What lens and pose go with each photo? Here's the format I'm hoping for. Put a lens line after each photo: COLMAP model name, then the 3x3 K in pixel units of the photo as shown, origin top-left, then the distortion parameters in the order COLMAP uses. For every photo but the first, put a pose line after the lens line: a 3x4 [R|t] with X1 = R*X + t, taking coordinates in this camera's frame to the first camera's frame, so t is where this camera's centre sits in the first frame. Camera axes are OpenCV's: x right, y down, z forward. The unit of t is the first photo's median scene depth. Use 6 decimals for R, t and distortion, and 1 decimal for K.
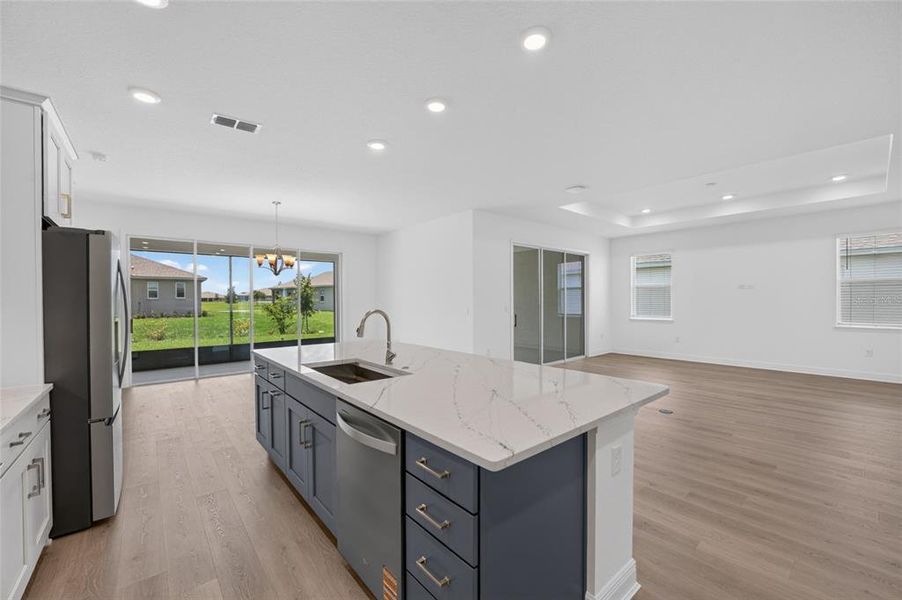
lens RADIAL K [[370.8, 0, 453.8], [0, 370.8, 301.9], [0, 0, 1]] dist [-0.017512, 0.000061]
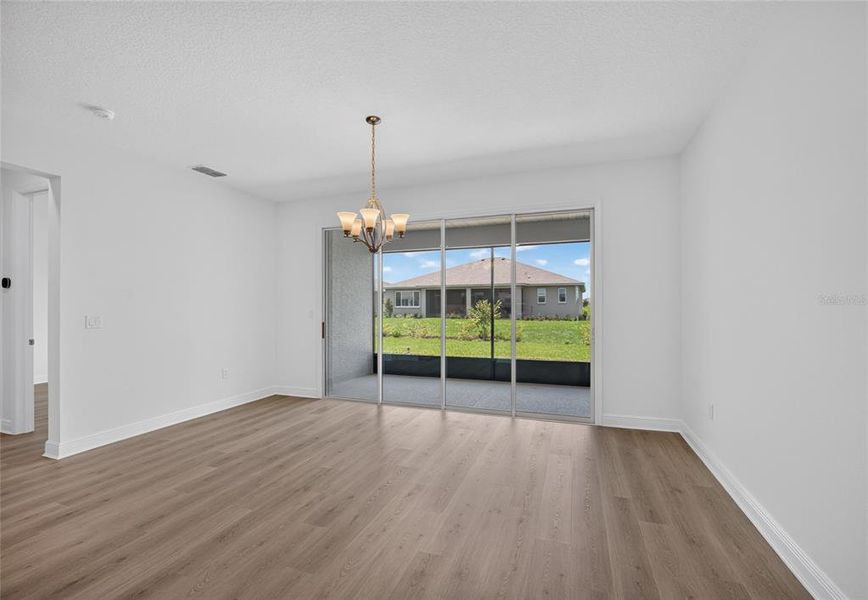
lens RADIAL K [[365.8, 0, 448.6], [0, 365.8, 304.5], [0, 0, 1]] dist [-0.003775, -0.000092]
pose [[0.508515, -0.000257, -0.861053, 0.015990], [-0.005799, 0.999976, -0.003723, 0.002177], [0.861034, 0.006887, 0.508501, 0.296123]]
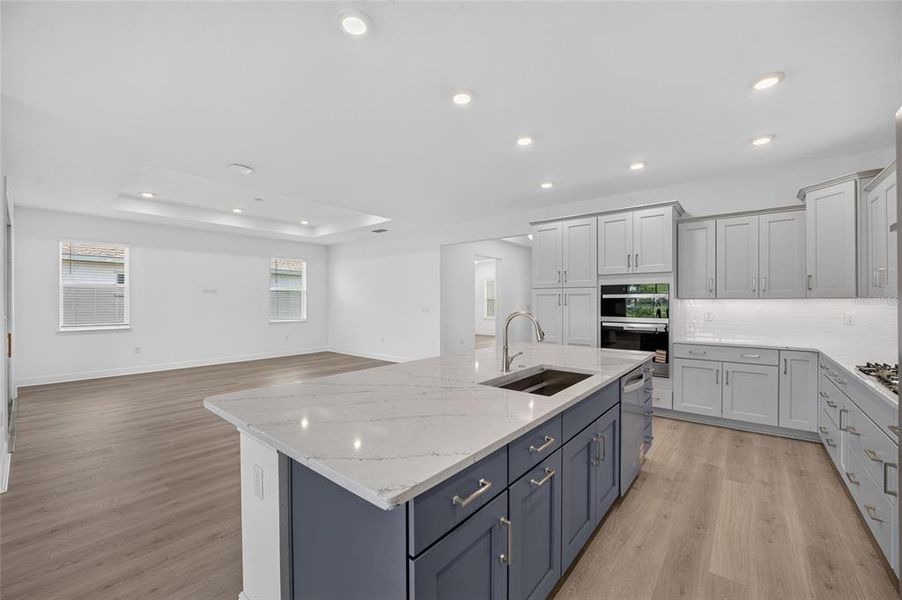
lens RADIAL K [[366.0, 0, 452.7], [0, 366.0, 298.9], [0, 0, 1]] dist [-0.010521, -0.000106]
pose [[-0.190732, 0.009342, 0.981598, -0.175680], [0.010645, 0.999916, -0.007447, -0.000954], [-0.981584, 0.009029, -0.190815, 0.219696]]
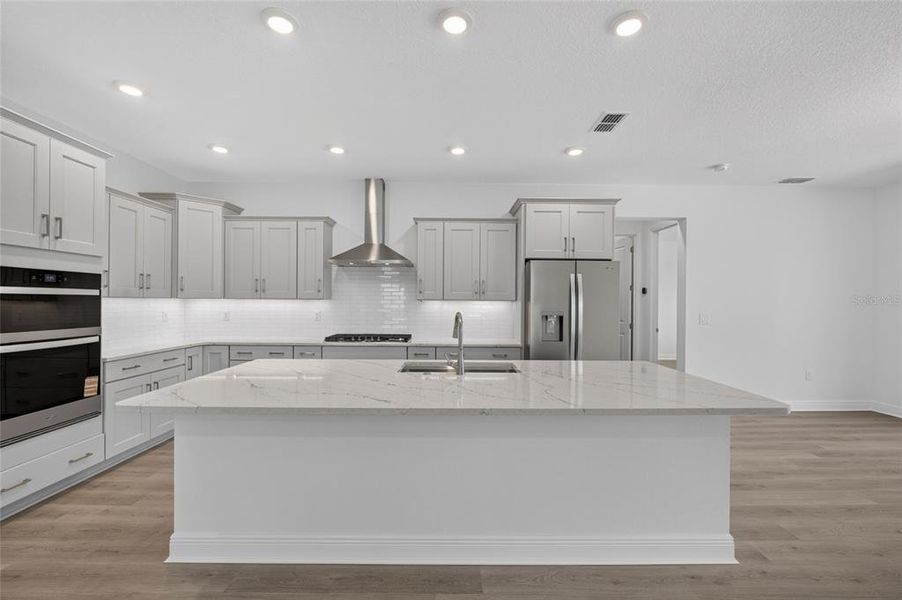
lens RADIAL K [[386.1, 0, 451.2], [0, 386.1, 302.1], [0, 0, 1]] dist [-0.007860, 0.000518]
pose [[-0.638868, 0.003105, -0.769310, 0.093774], [-0.008626, 0.999900, 0.011199, -0.002488], [0.769268, 0.013791, -0.638778, 0.266001]]
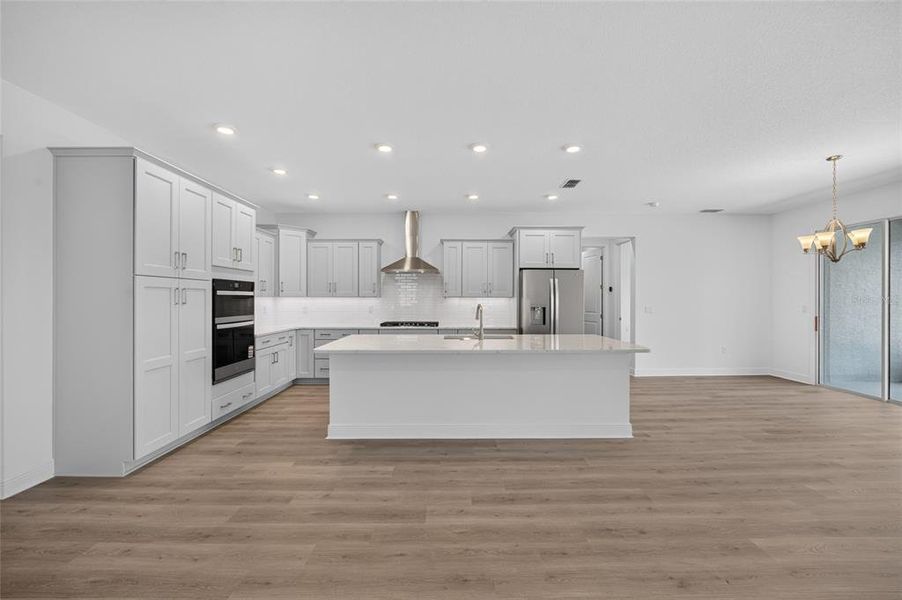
lens RADIAL K [[366.0, 0, 452.7], [0, 366.0, 298.9], [0, 0, 1]] dist [-0.010521, -0.000106]
pose [[-0.636777, 0.006033, -0.771024, 0.181270], [-0.002452, 0.999948, 0.009850, -0.002663], [0.771044, 0.008163, -0.636730, 0.316815]]
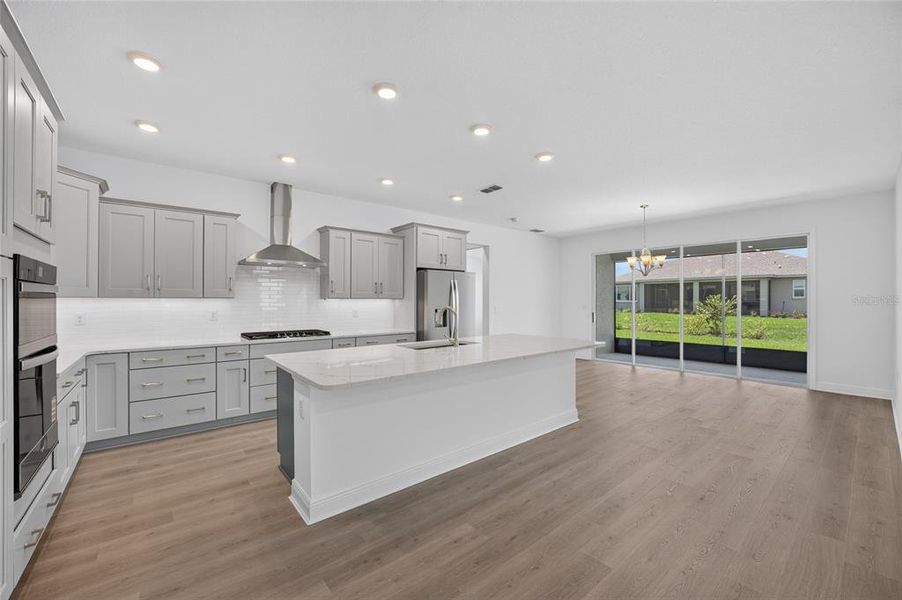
lens RADIAL K [[360.9, 0, 451.0], [0, 360.9, 300.0], [0, 0, 1]] dist [-0.016588, -0.000041]
pose [[-0.008177, 0.005037, -0.999954, 0.194863], [-0.007565, 0.999958, 0.005099, -0.001628], [0.999938, 0.007606, -0.008138, 0.167004]]
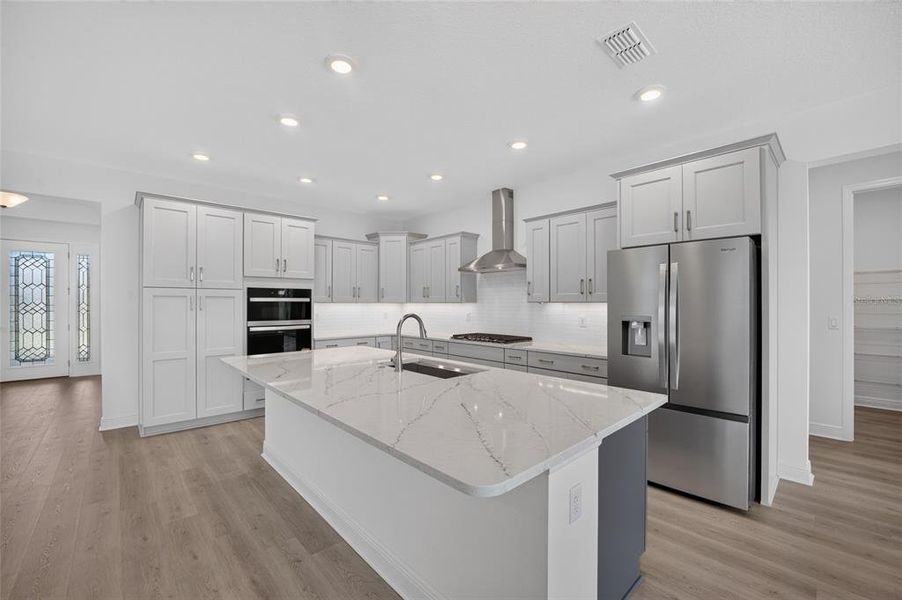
lens RADIAL K [[370.8, 0, 453.8], [0, 370.8, 301.9], [0, 0, 1]] dist [-0.017512, 0.000061]
pose [[-0.998530, 0.006078, -0.053851, -0.045272], [0.005935, 0.999978, 0.002828, -0.002149], [0.053867, 0.002504, -0.998545, 0.331587]]
